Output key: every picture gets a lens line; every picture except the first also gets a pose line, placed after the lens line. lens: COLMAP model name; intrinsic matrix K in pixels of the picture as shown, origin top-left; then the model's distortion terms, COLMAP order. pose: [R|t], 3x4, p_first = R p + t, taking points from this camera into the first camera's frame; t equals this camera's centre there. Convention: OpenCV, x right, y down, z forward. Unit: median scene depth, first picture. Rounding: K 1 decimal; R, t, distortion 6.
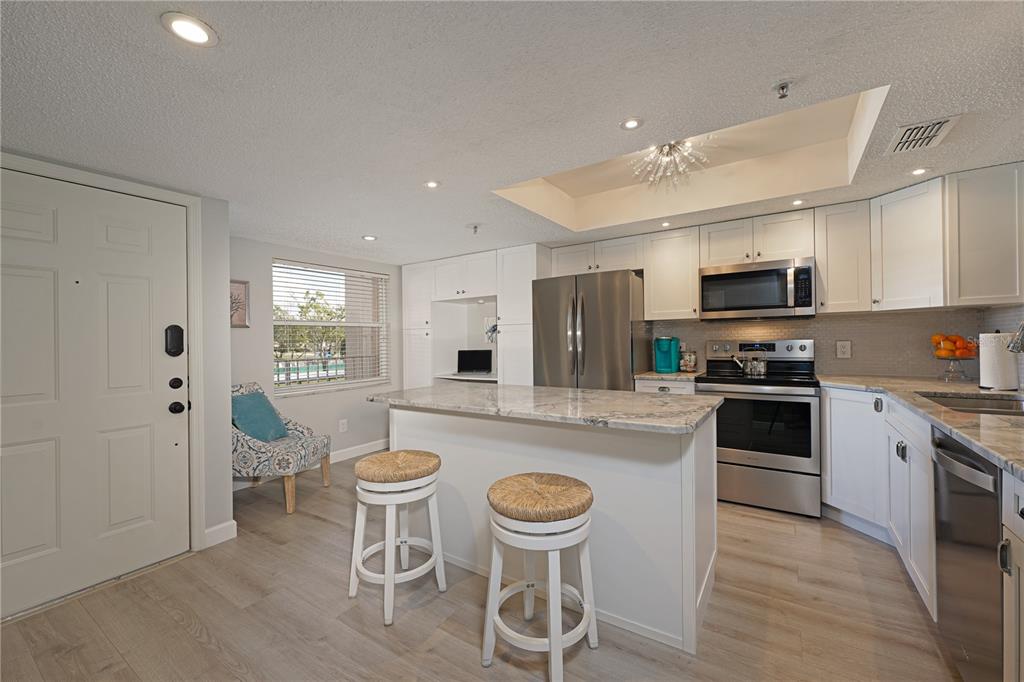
lens RADIAL K [[416.9, 0, 511.1], [0, 416.9, 340.2], [0, 0, 1]] dist [0.010111, -0.000196]
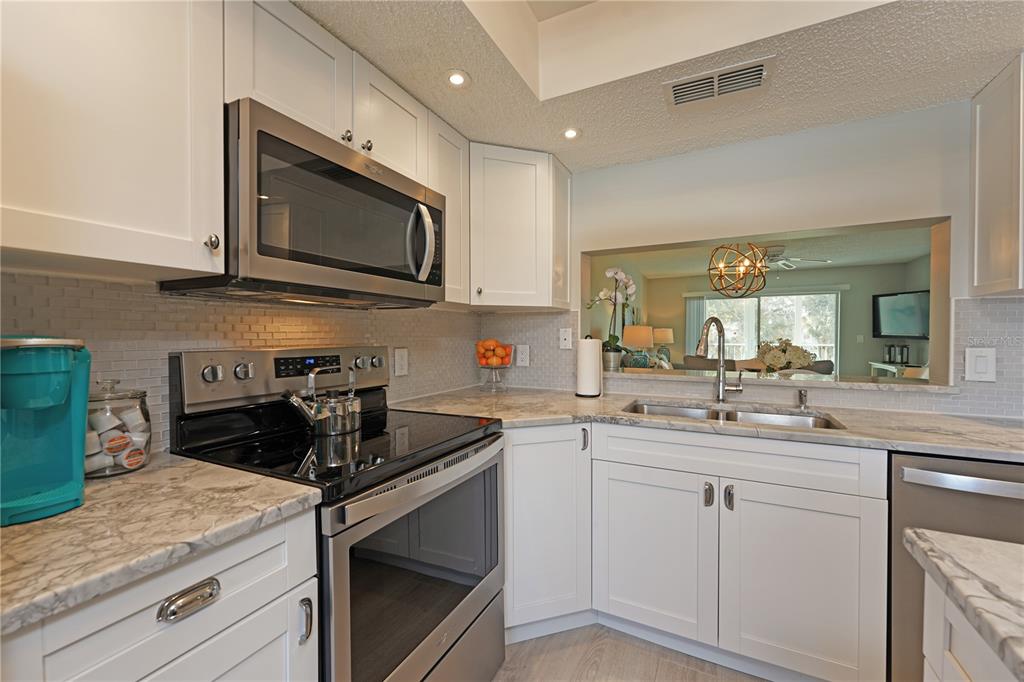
lens RADIAL K [[416.9, 0, 513.7], [0, 416.9, 338.3], [0, 0, 1]] dist [0.010111, -0.000196]
pose [[-0.131420, 0.004525, 0.991317, 0.131410], [0.005205, 0.999979, -0.003875, -0.008400], [-0.991313, 0.004650, -0.131440, 0.847977]]
